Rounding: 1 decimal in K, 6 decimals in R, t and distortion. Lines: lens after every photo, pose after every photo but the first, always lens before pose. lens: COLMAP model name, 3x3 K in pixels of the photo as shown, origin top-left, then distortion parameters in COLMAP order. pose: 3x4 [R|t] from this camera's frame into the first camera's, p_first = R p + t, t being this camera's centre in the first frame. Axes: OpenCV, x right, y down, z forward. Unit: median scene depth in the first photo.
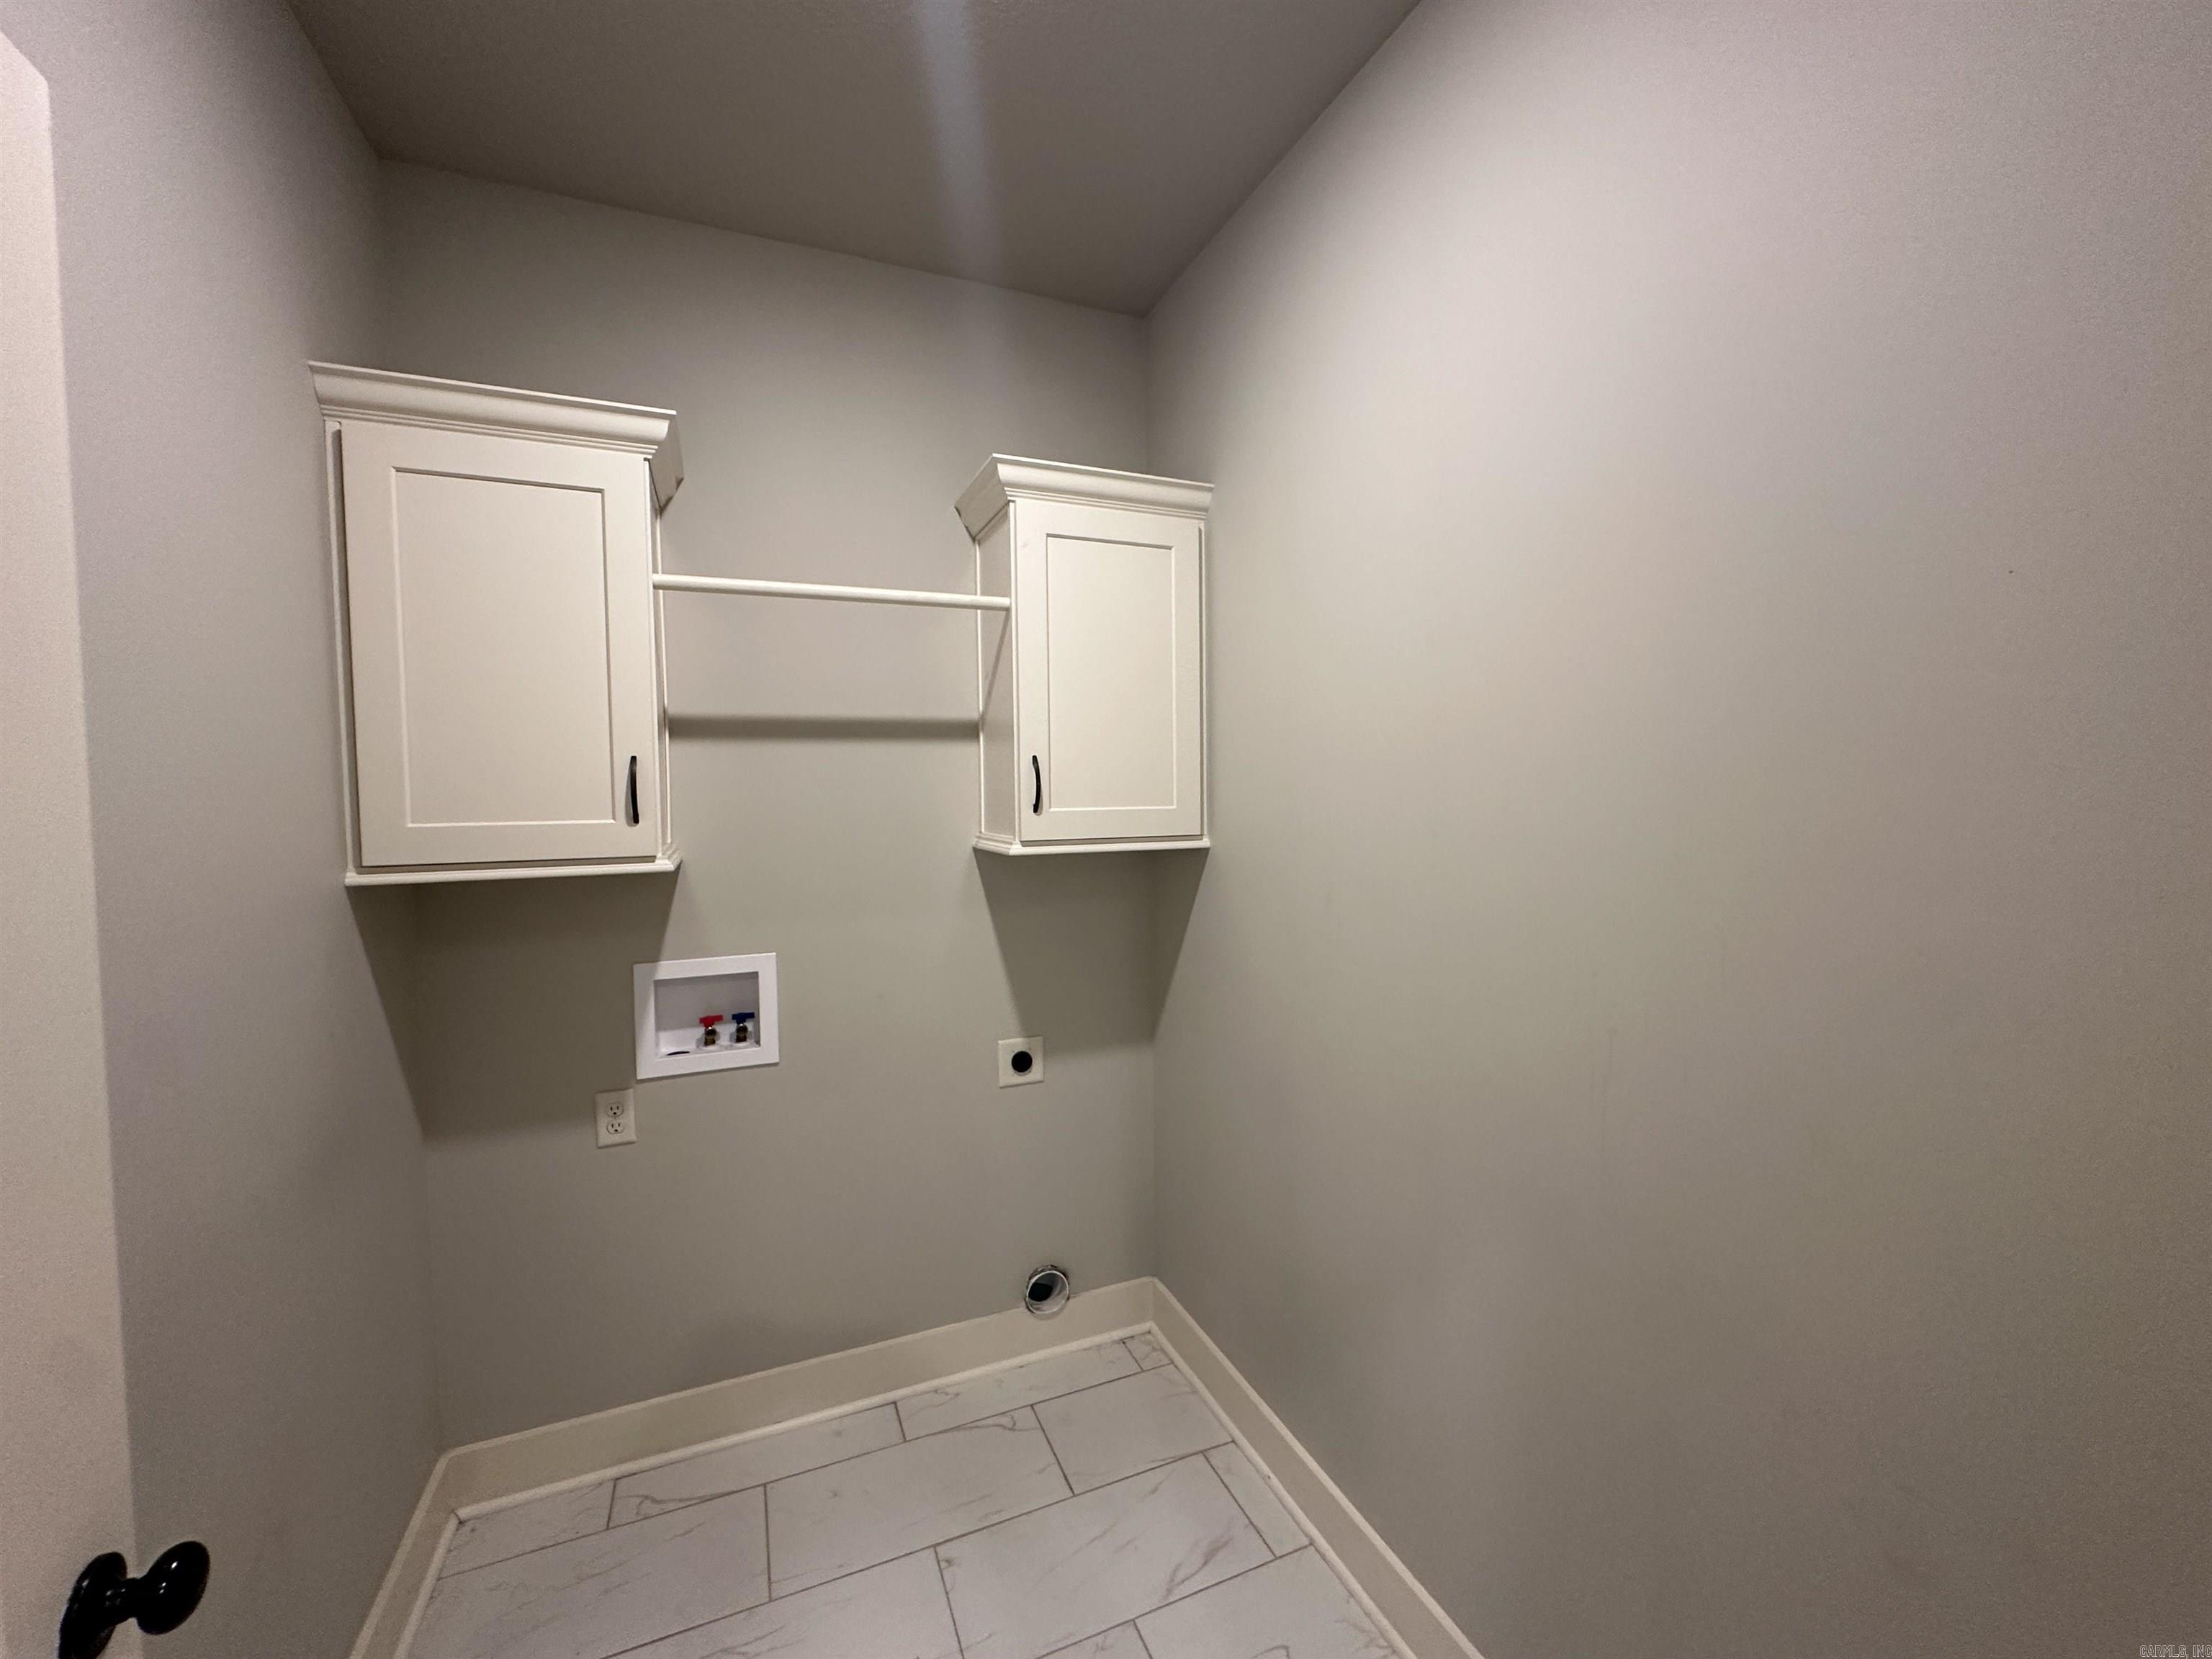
lens RADIAL K [[882.4, 0, 1106.1], [0, 882.4, 827.0], [0, 0, 1]] dist [-0.002030, 0.000219]
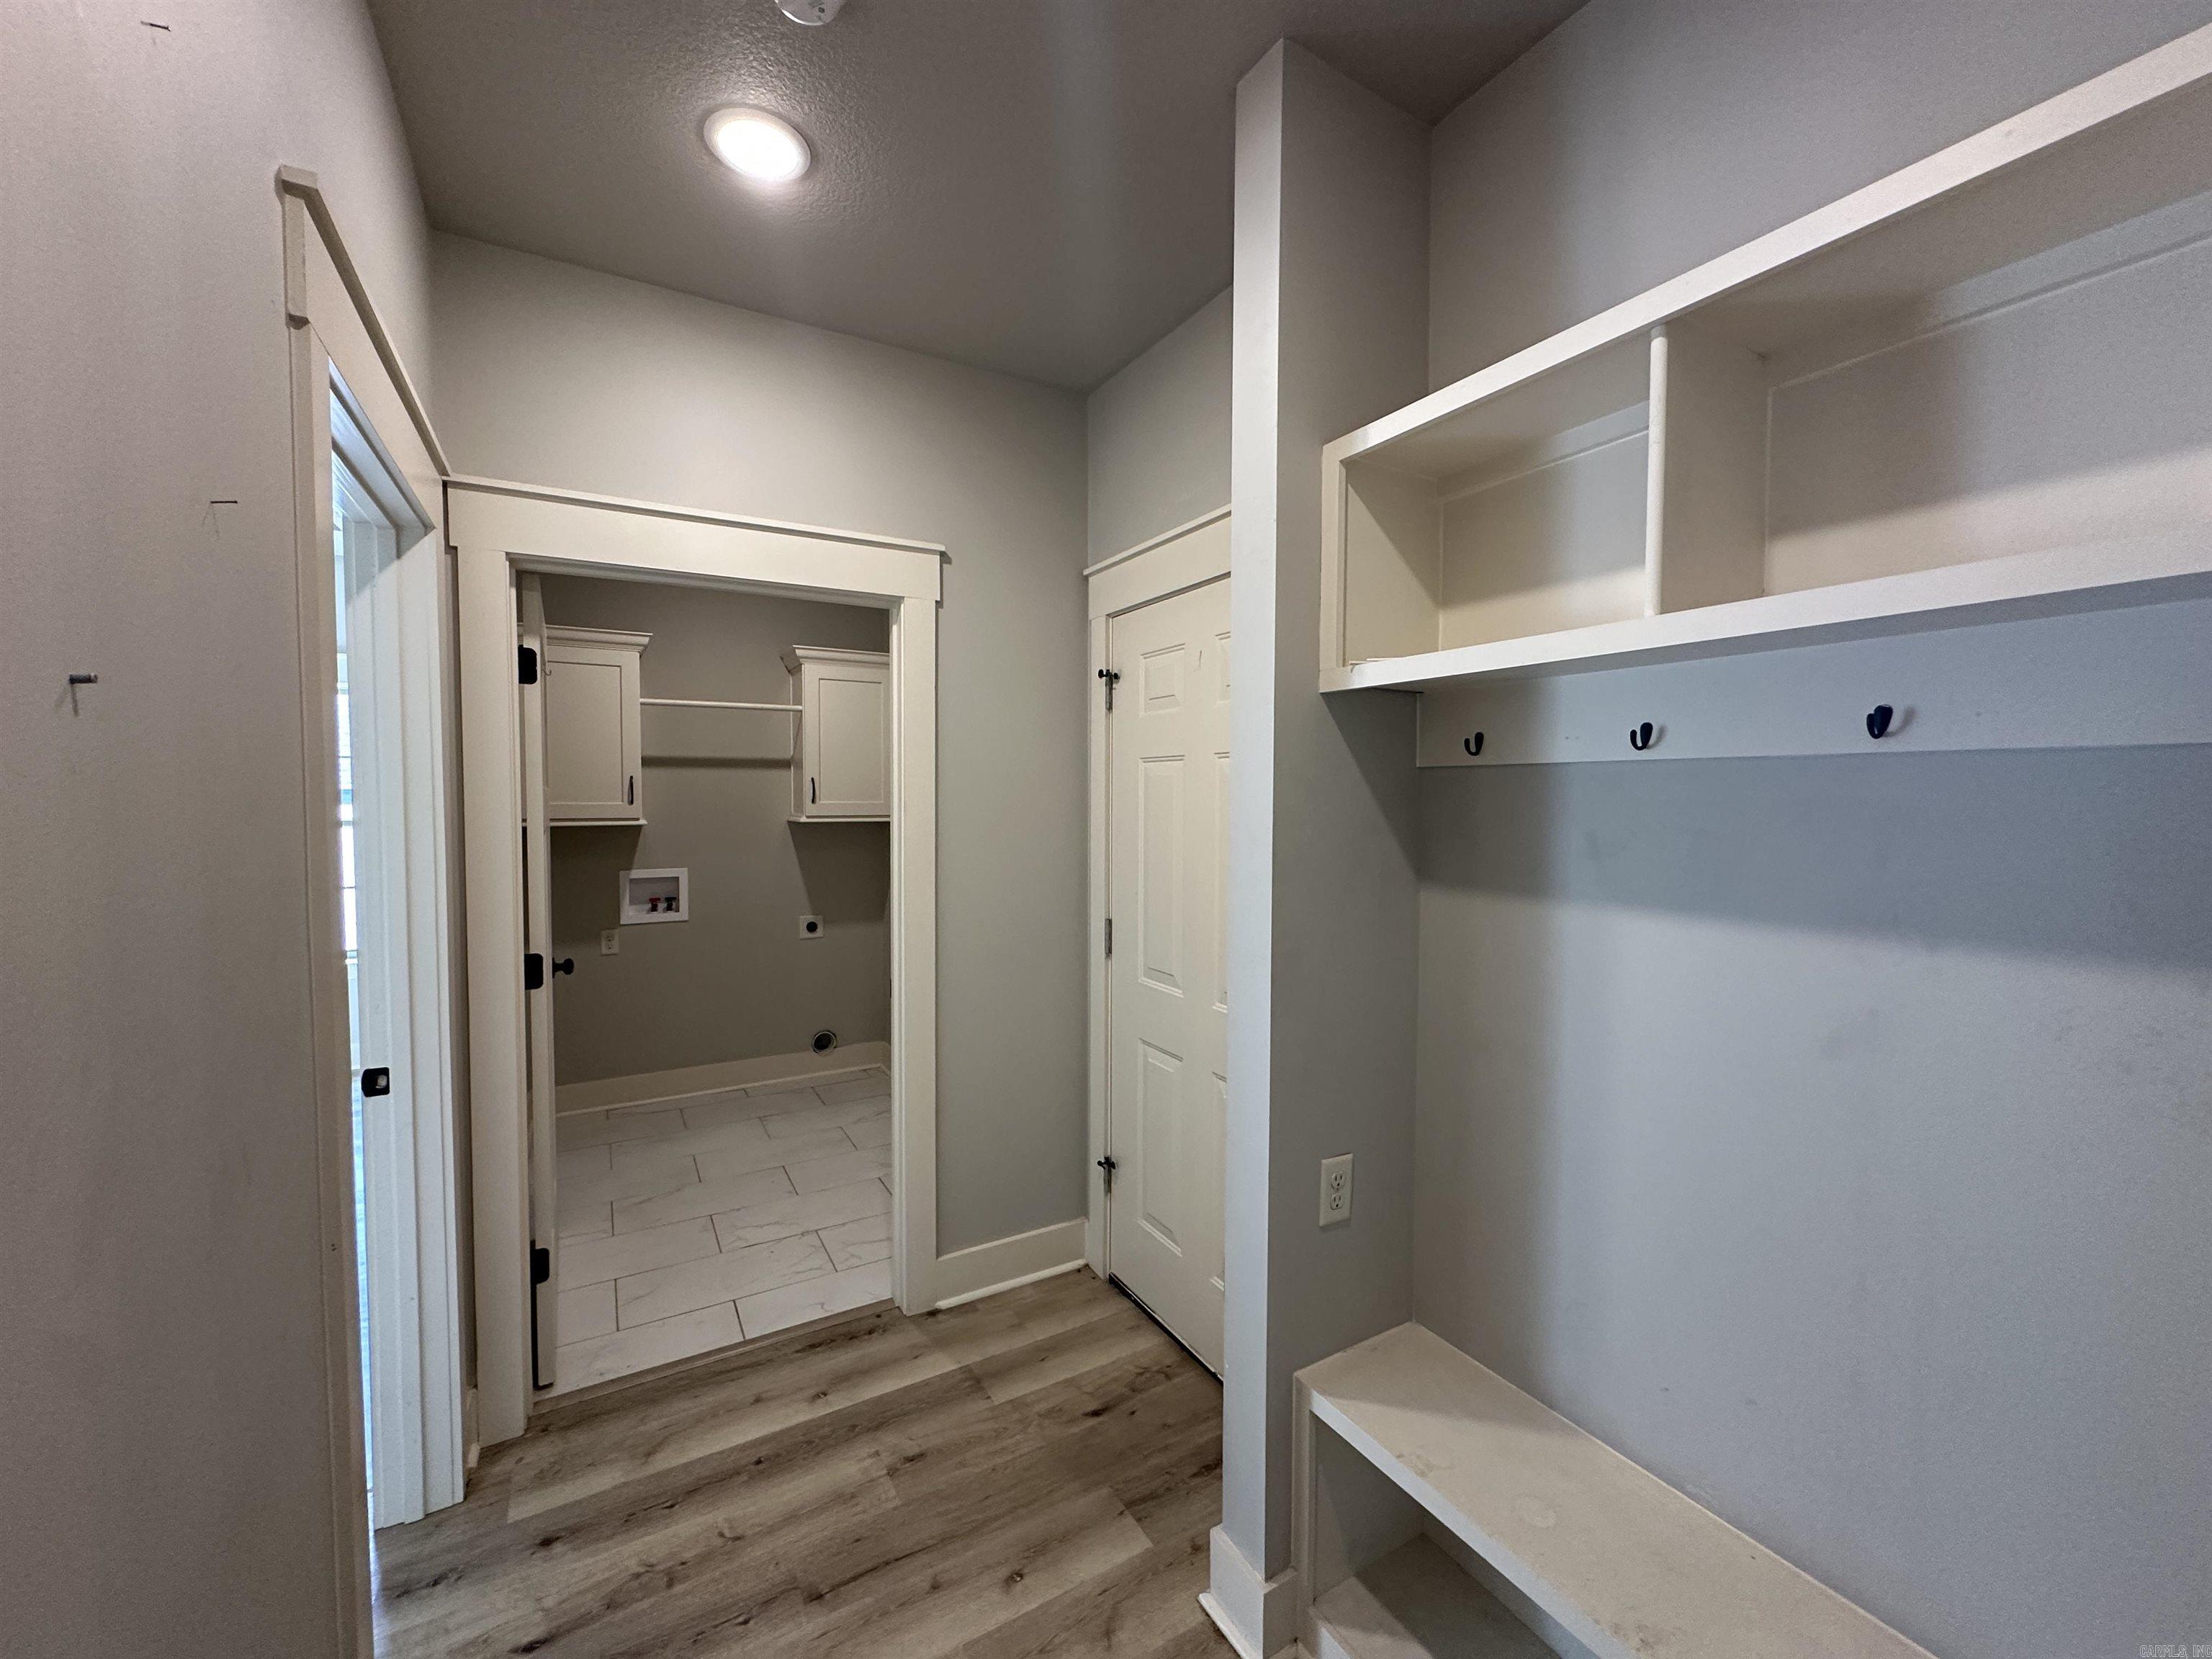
lens RADIAL K [[882.4, 0, 1106.1], [0, 882.4, 827.0], [0, 0, 1]] dist [-0.002030, 0.000219]
pose [[0.992563, 0.009440, 0.121362, 0.364934], [-0.007211, 0.999797, -0.018796, 0.076666], [-0.121515, 0.017781, 0.992430, -1.226268]]
